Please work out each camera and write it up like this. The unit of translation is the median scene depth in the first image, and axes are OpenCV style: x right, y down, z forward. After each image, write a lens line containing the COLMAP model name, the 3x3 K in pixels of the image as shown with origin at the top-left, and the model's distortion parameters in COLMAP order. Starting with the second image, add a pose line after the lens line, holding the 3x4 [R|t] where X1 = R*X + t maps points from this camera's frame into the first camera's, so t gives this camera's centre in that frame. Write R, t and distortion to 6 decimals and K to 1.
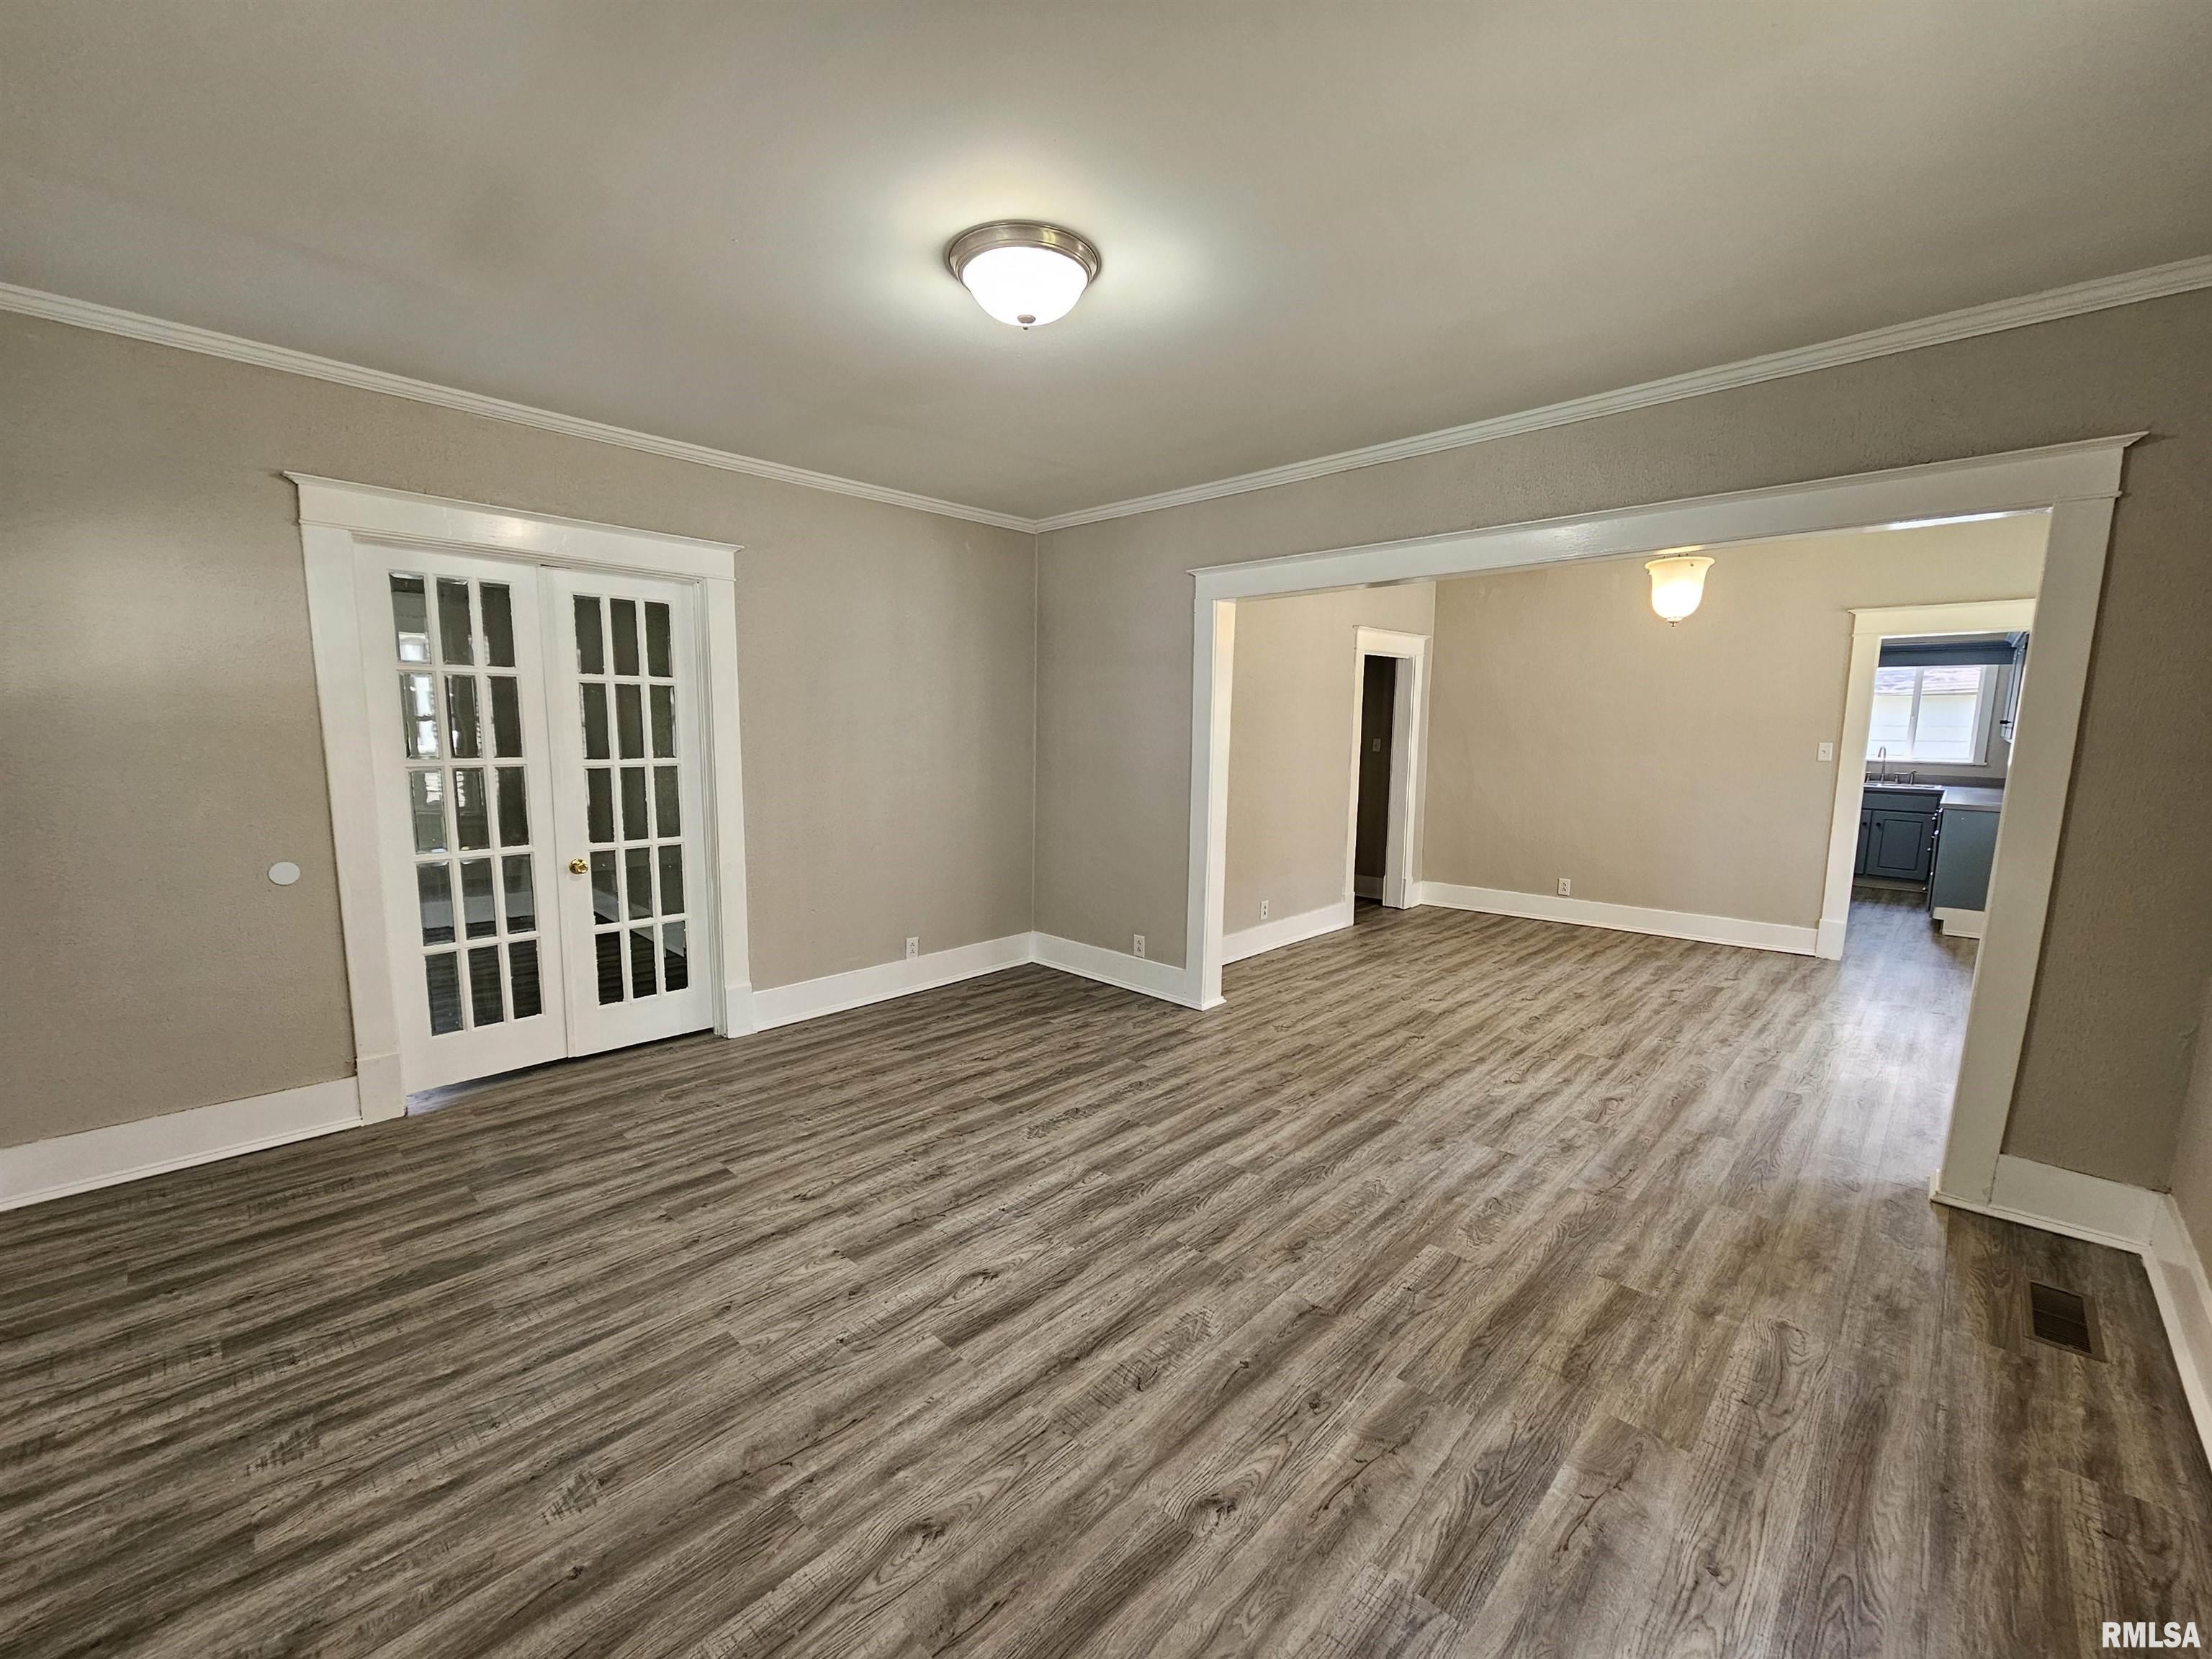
lens RADIAL K [[904.4, 0, 1106.7], [0, 904.4, 838.2], [0, 0, 1]] dist [-0.002256, 0.002239]
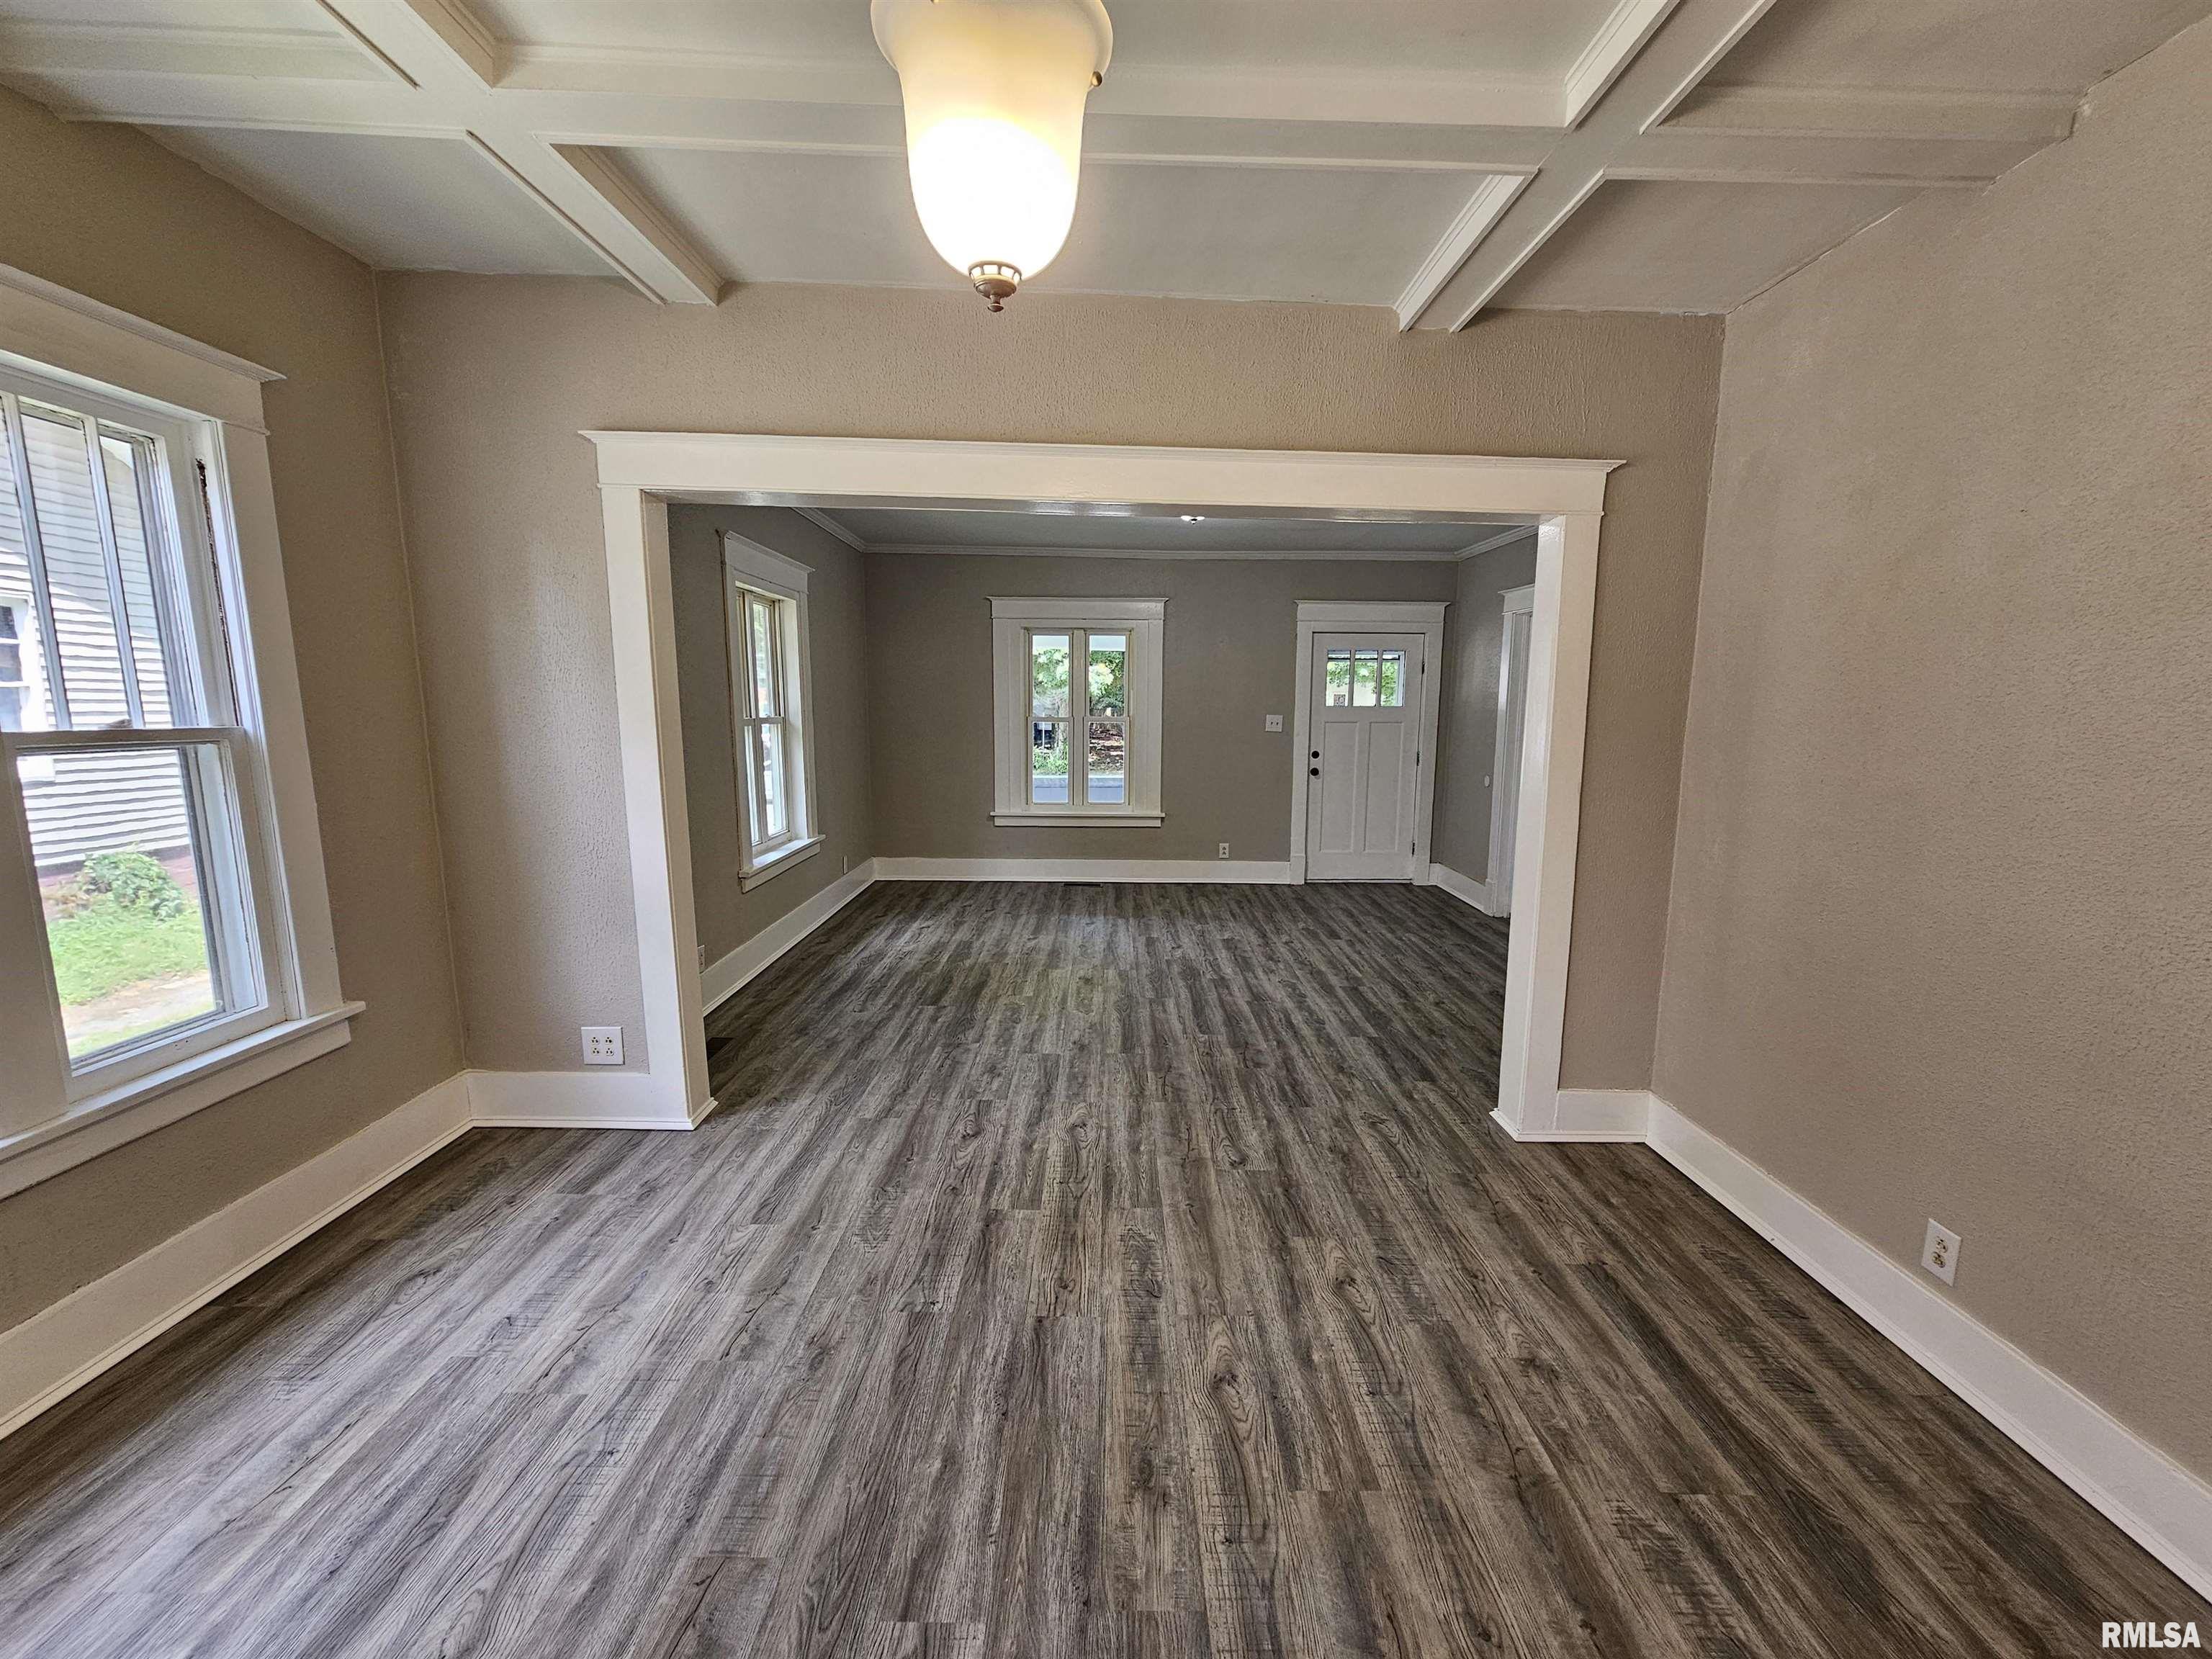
lens RADIAL K [[904.4, 0, 1117.5], [0, 904.4, 839.9], [0, 0, 1]] dist [-0.002256, 0.002239]
pose [[-0.712027, 0.087843, -0.696636, 1.078075], [-0.110688, 0.965696, 0.234904, -0.206124], [0.693373, 0.244367, -0.677878, 1.675124]]
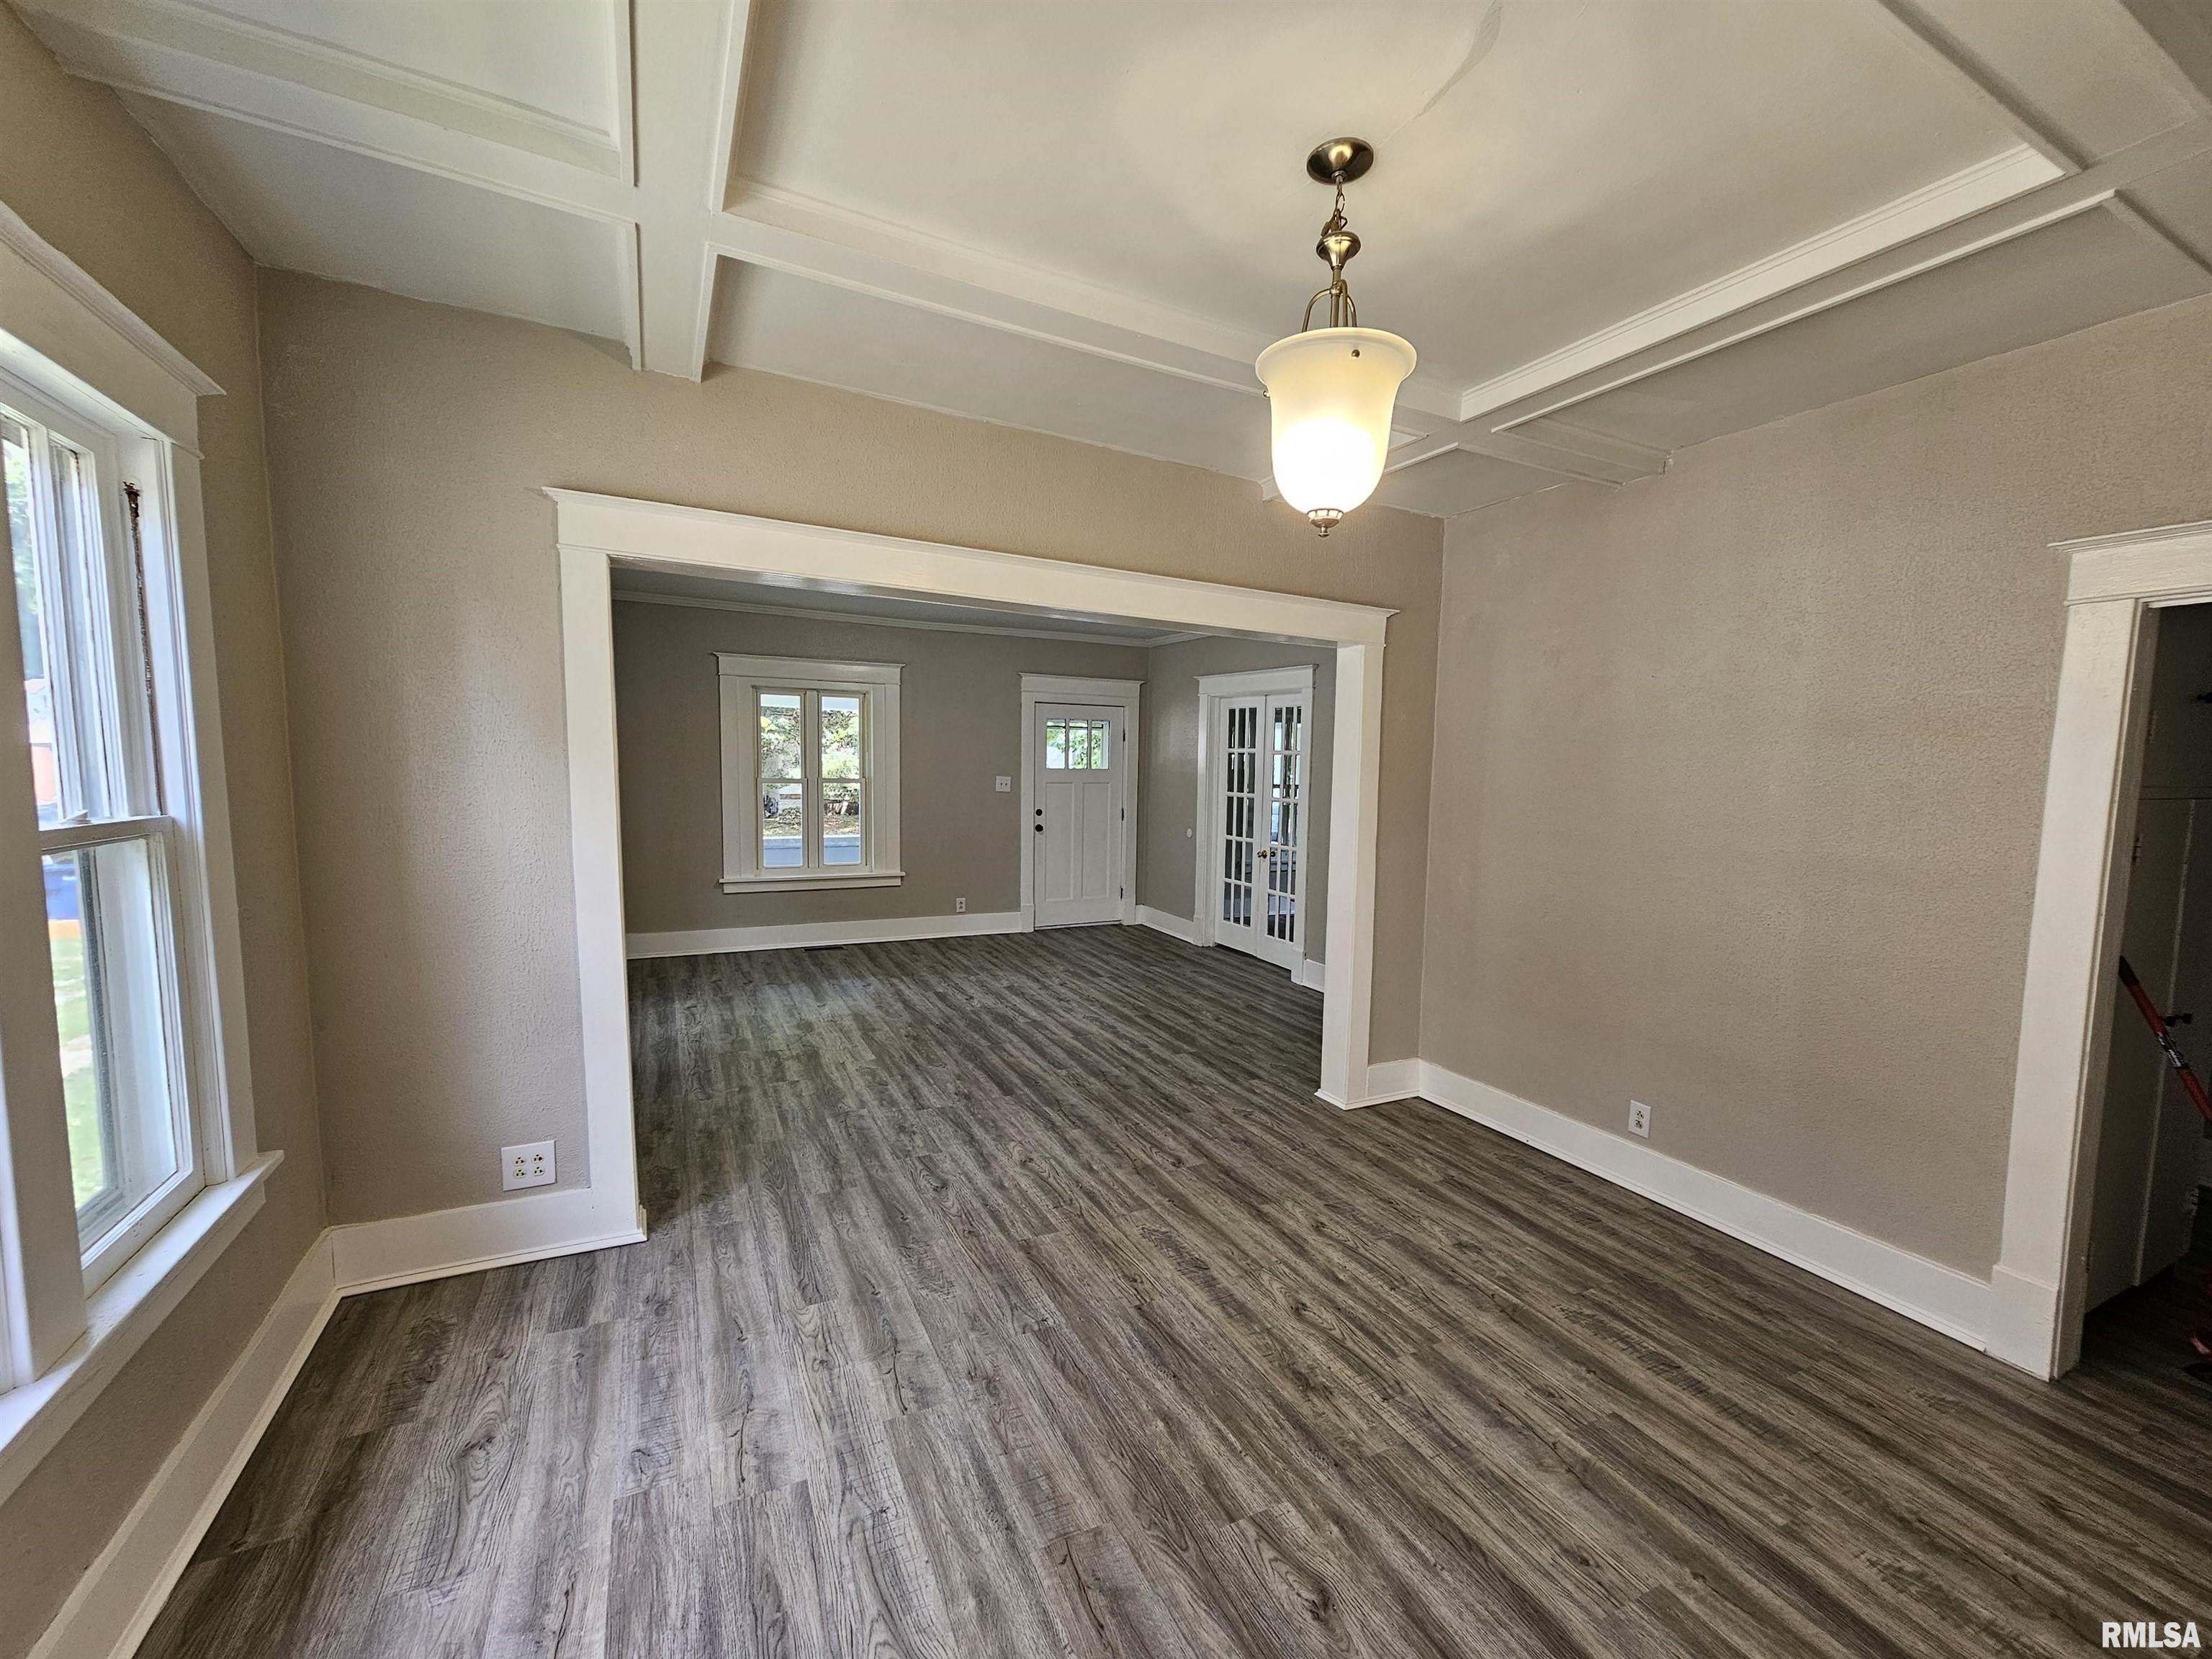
lens RADIAL K [[904.4, 0, 1118.6], [0, 904.4, 841.0], [0, 0, 1]] dist [-0.002256, 0.002239]
pose [[-0.328426, 0.065370, -0.942265, 1.382468], [-0.149934, 0.981345, 0.120340, -0.190629], [0.932553, 0.180800, -0.312499, 1.440689]]
